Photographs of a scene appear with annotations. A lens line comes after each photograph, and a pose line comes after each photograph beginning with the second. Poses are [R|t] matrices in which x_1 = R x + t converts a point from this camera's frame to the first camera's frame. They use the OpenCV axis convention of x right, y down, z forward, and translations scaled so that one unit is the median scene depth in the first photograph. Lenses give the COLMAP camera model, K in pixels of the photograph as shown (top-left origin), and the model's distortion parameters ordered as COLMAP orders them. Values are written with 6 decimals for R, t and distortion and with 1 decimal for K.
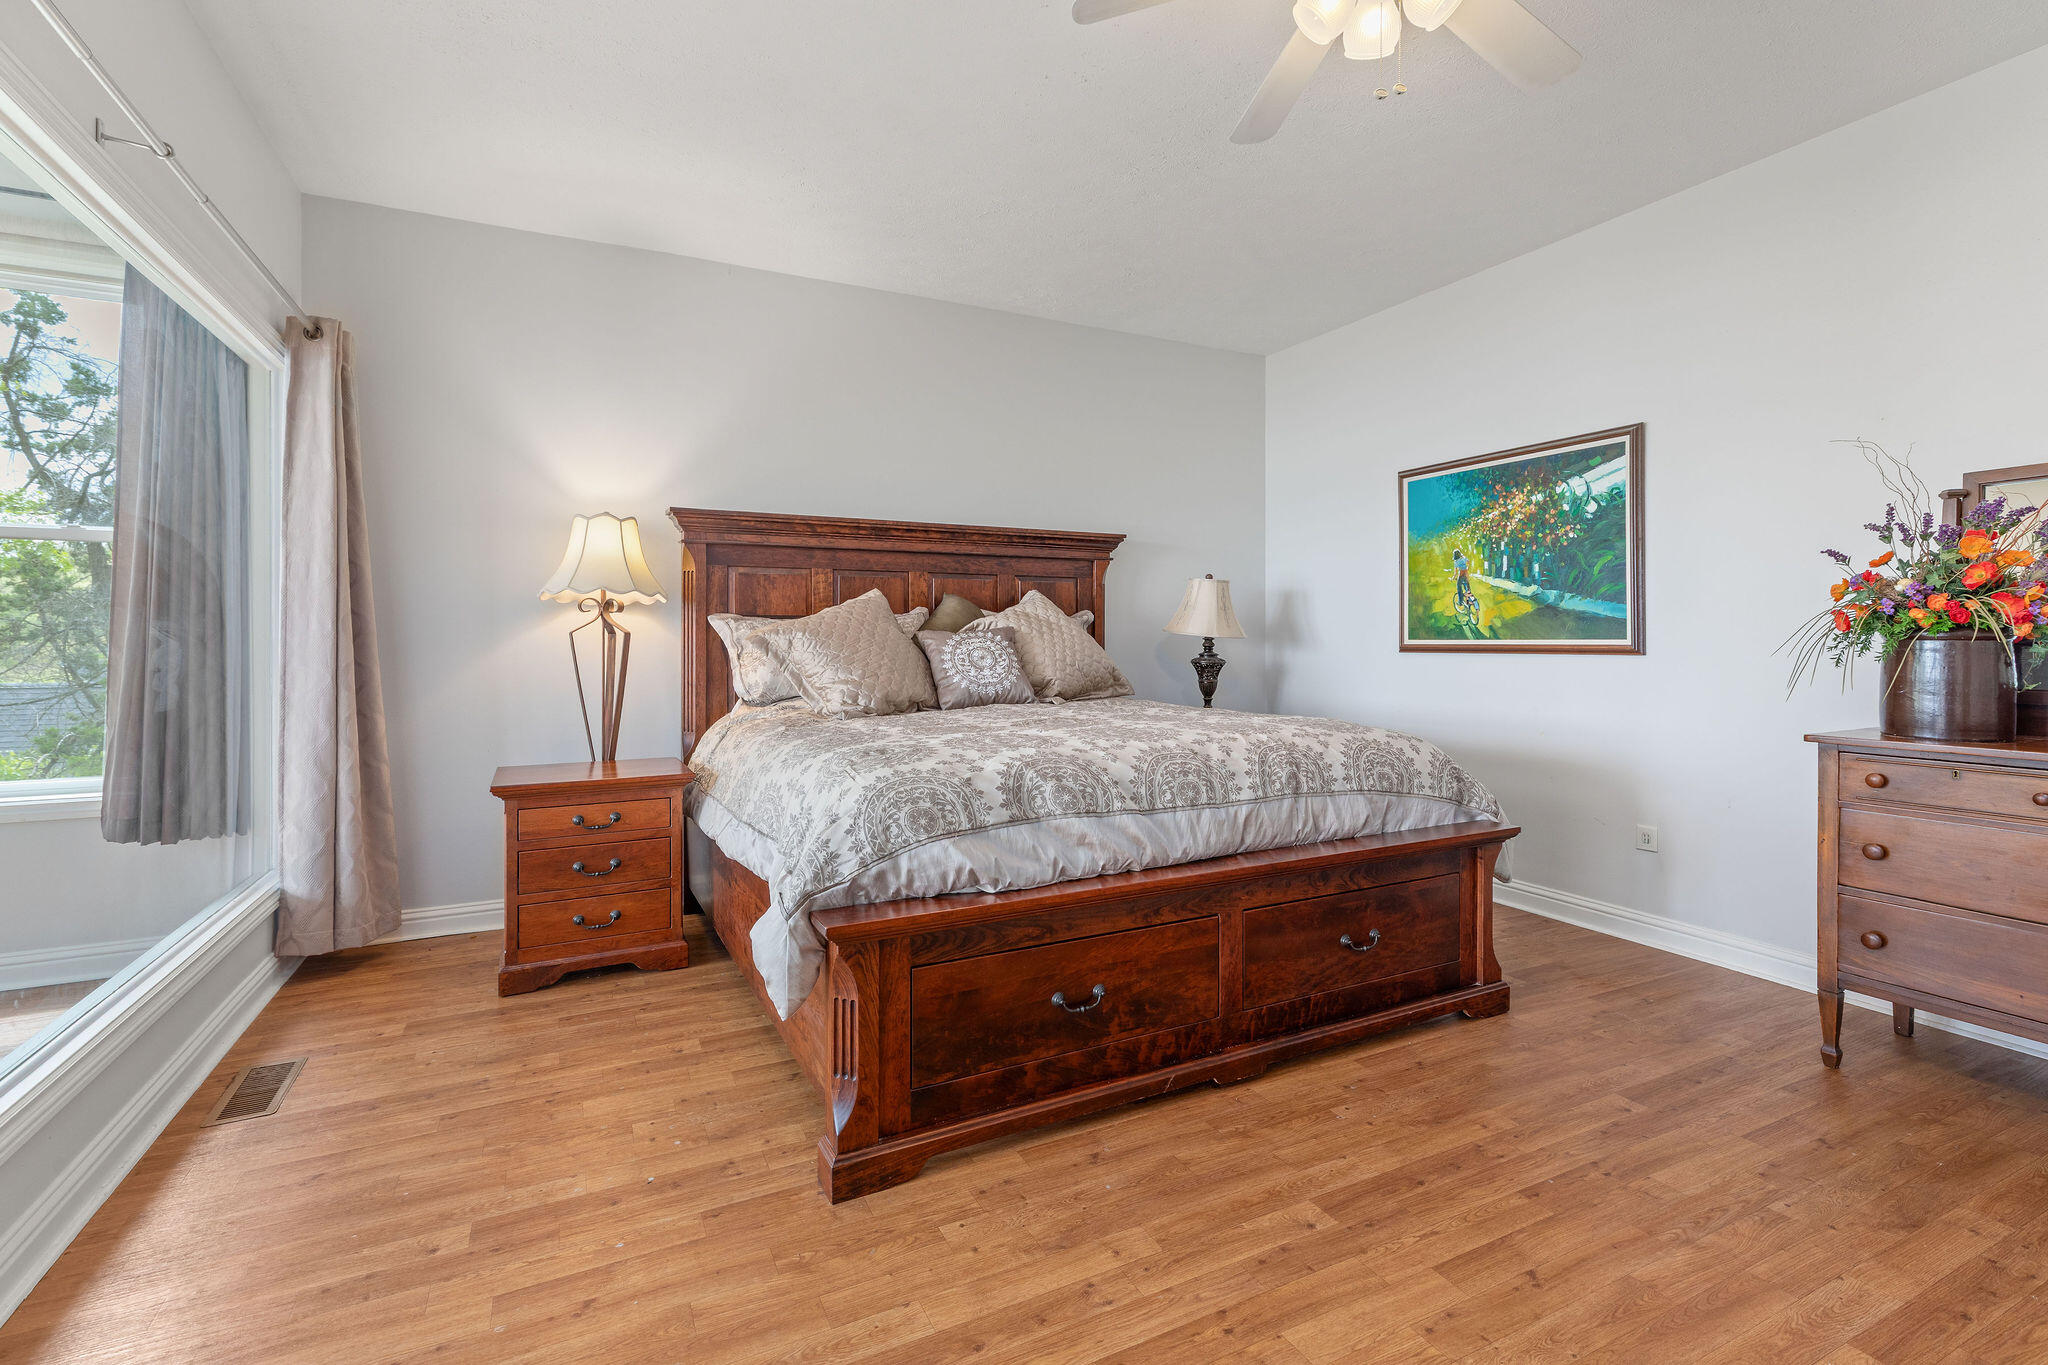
lens RADIAL K [[915.2, 0, 1033.3], [0, 915.2, 638.5], [0, 0, 1]] dist [-0.002329, -0.000234]
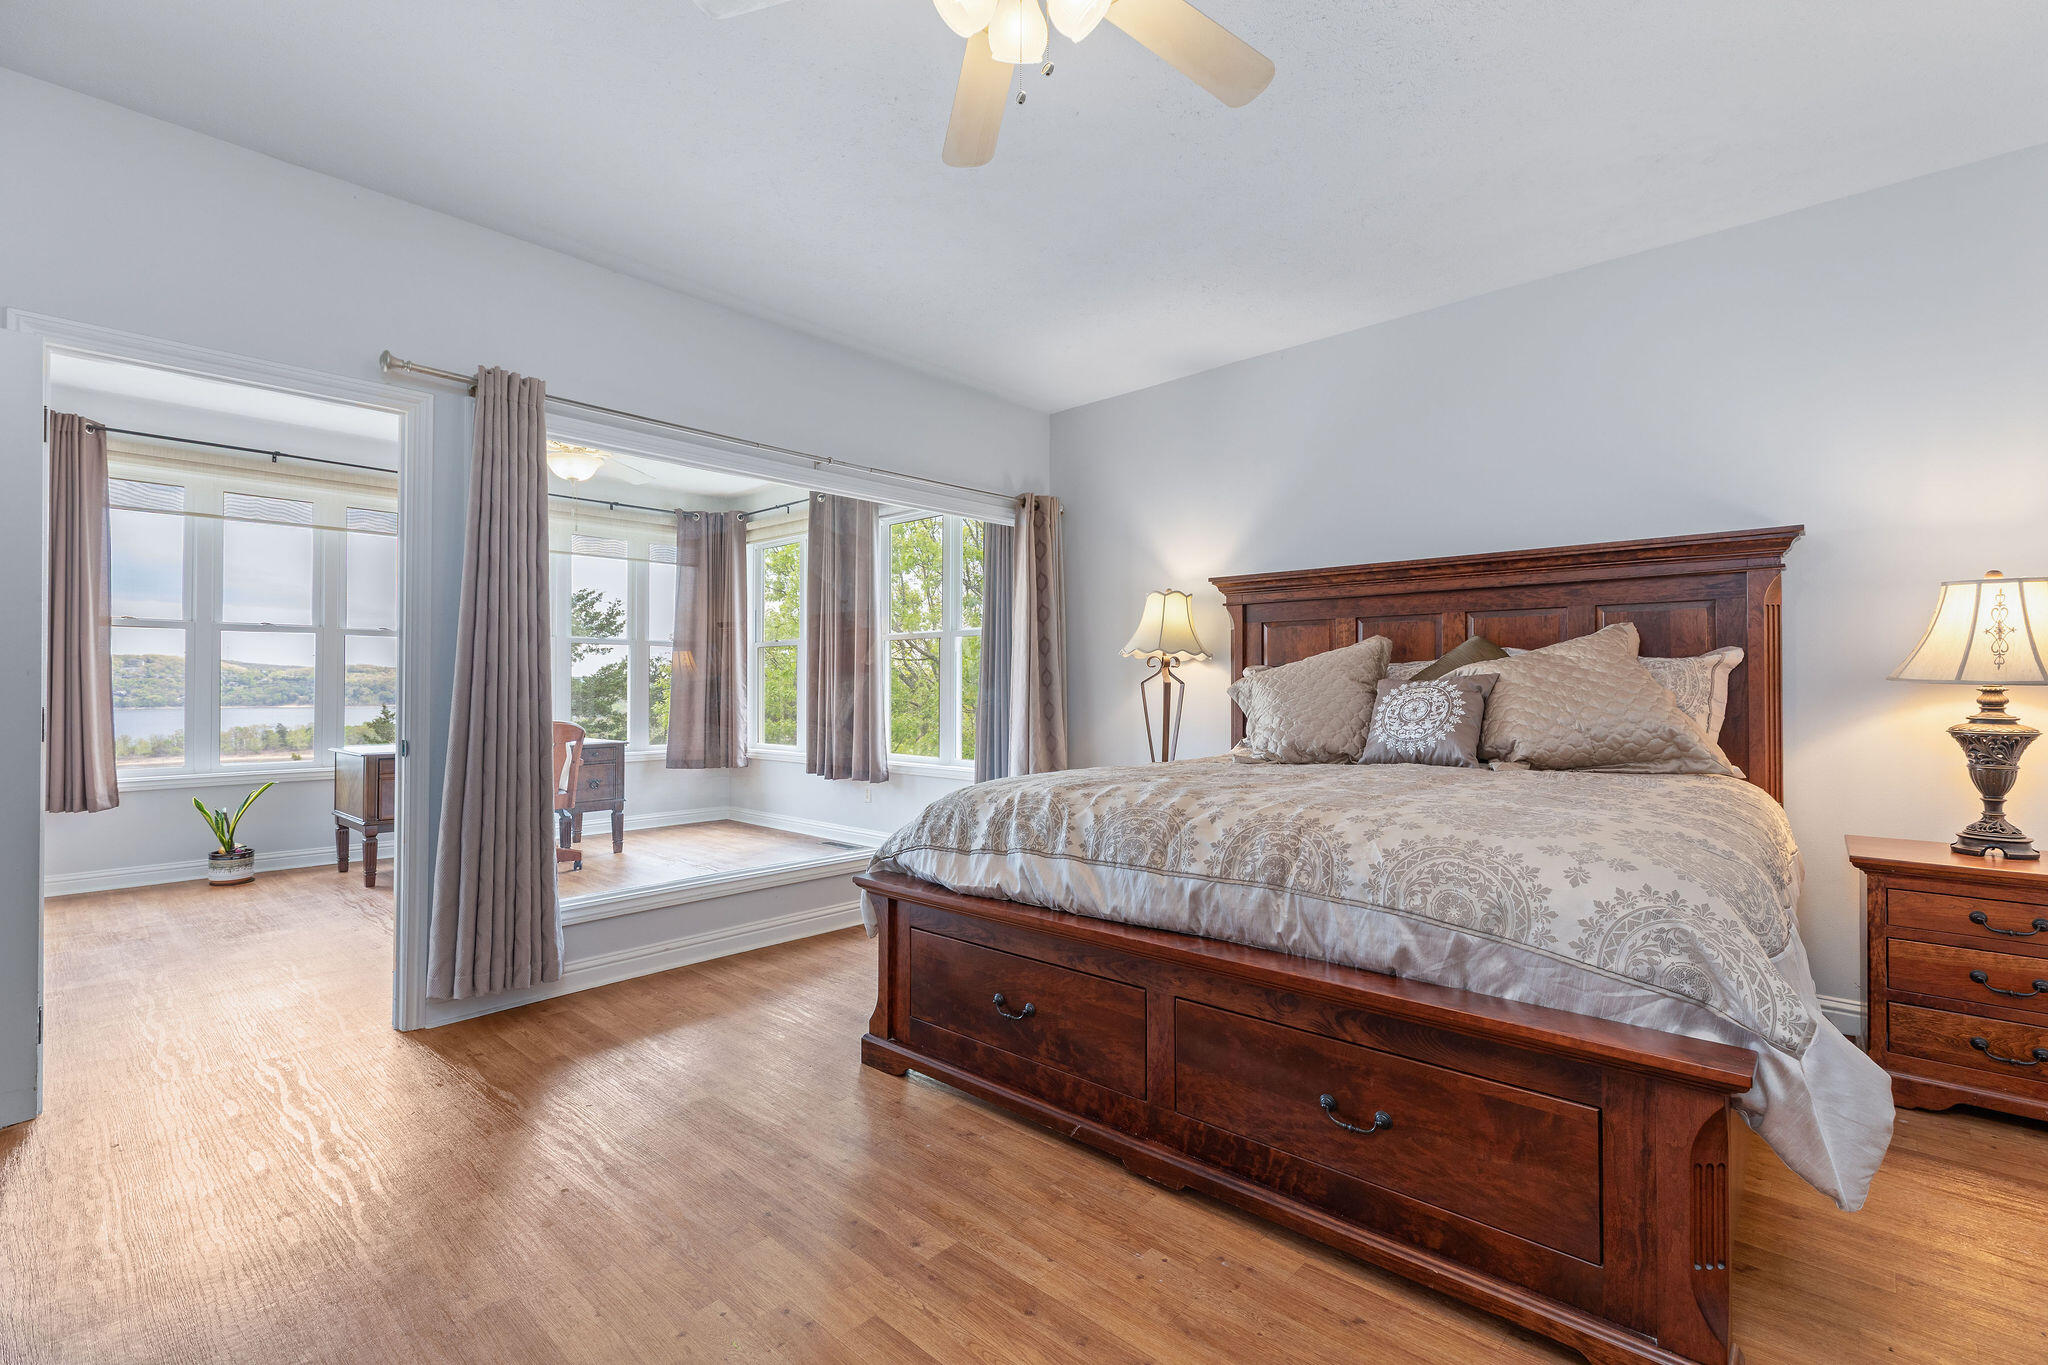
lens RADIAL K [[938.4, 0, 1062.1], [0, 938.4, 678.9], [0, 0, 1]] dist [-0.001256, -0.000146]
pose [[0.366998, -0.006940, -0.930196, 0.947670], [-0.002080, 0.999964, -0.008281, -0.000778], [0.930219, 0.004973, 0.366971, 0.520672]]
